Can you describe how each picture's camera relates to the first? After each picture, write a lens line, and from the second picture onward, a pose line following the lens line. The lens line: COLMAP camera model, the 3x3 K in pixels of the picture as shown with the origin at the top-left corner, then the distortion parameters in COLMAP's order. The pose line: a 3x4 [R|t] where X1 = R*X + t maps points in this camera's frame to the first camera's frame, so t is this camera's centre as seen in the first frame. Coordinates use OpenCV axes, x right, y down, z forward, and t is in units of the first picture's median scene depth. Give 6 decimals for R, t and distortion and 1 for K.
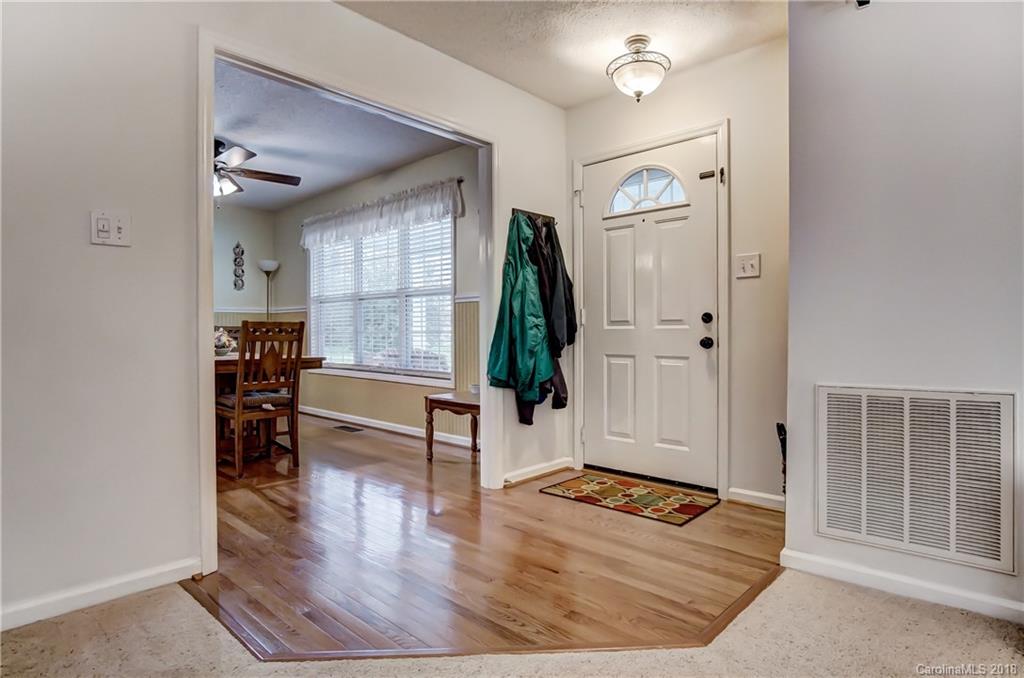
lens RADIAL K [[551.9, 0, 508.4], [0, 551.9, 336.1], [0, 0, 1]] dist [-0.033072, 0.000441]
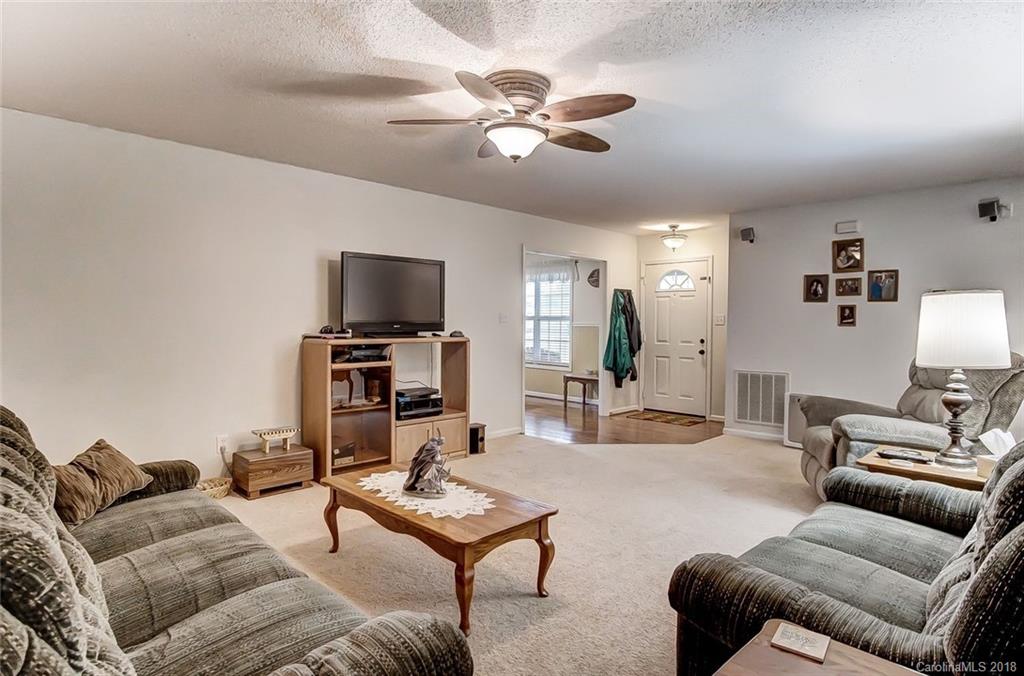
lens RADIAL K [[551.9, 0, 510.6], [0, 551.9, 330.4], [0, 0, 1]] dist [-0.033072, 0.000441]
pose [[0.999176, 0.009891, -0.039355, -0.299520], [-0.009340, 0.999856, 0.014158, -0.089308], [0.039490, -0.013779, 0.999125, -1.141330]]
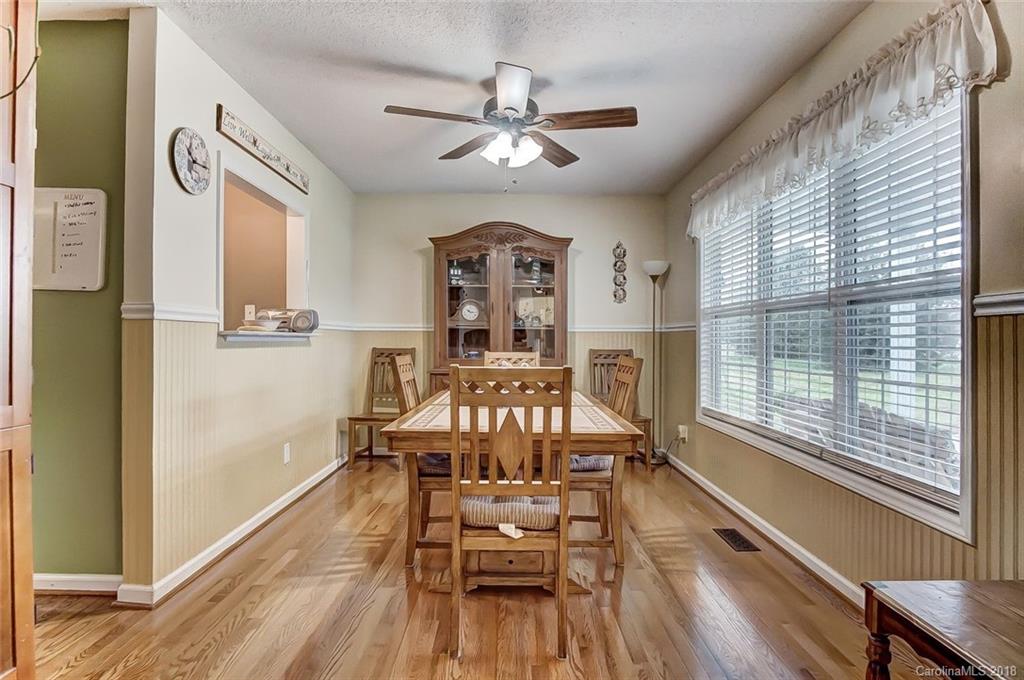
lens RADIAL K [[549.8, 0, 516.2], [0, 549.8, 338.2], [0, 0, 1]] dist [-0.032275, 0.008226]
pose [[0.694954, 0.002747, -0.719049, -0.063066], [-0.009752, 0.999937, -0.005605, -0.051312], [0.718988, 0.010908, 0.694936, 0.659558]]
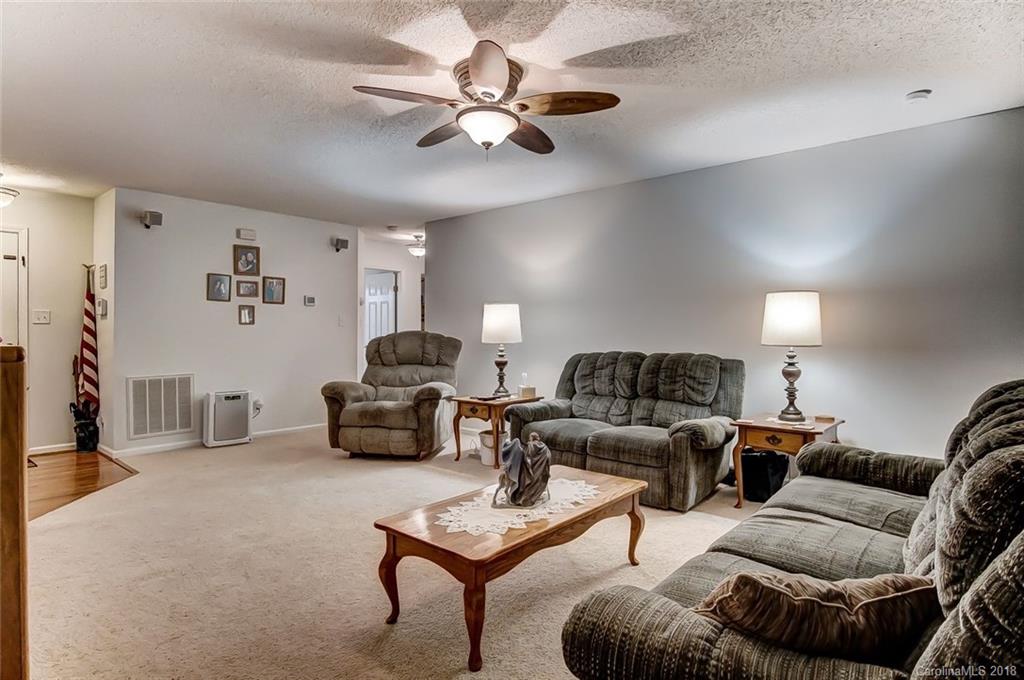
lens RADIAL K [[549.8, 0, 508.9], [0, 549.8, 342.2], [0, 0, 1]] dist [-0.032275, 0.008226]
pose [[-0.045023, -0.008337, 0.998951, -1.102169], [0.002435, 0.999961, 0.008455, -0.048383], [-0.998983, 0.002813, -0.045001, -0.333539]]
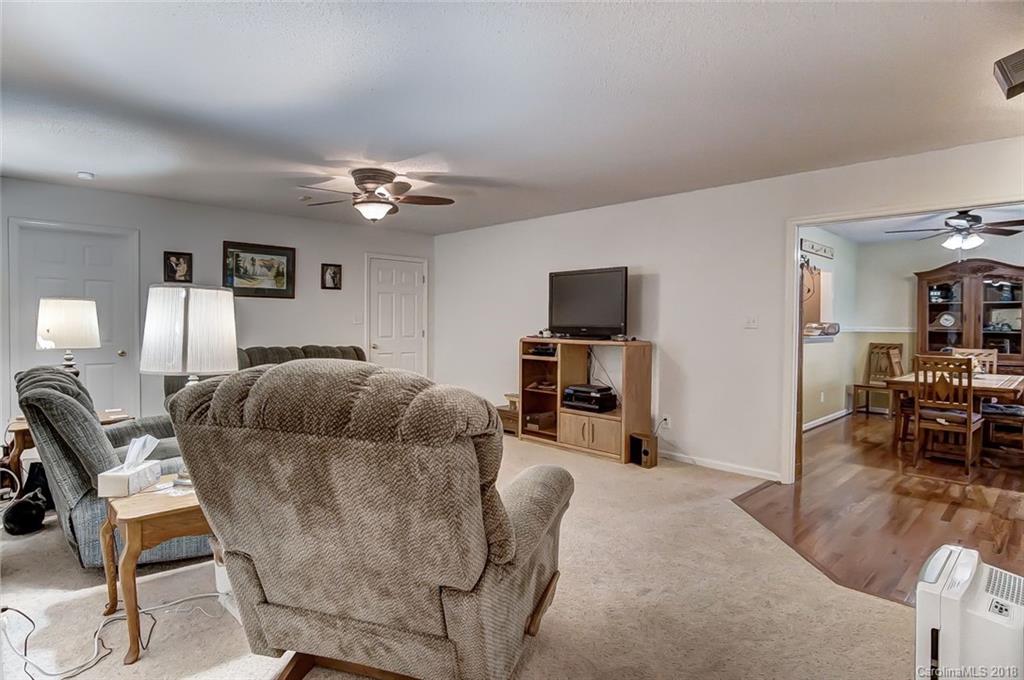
lens RADIAL K [[549.8, 0, 516.6], [0, 549.8, 334.5], [0, 0, 1]] dist [-0.032275, 0.008226]
pose [[-0.037725, 0.024796, -0.998980, 0.915193], [-0.013401, 0.999590, 0.025317, -0.101526], [0.999198, 0.014342, -0.037377, 0.026087]]
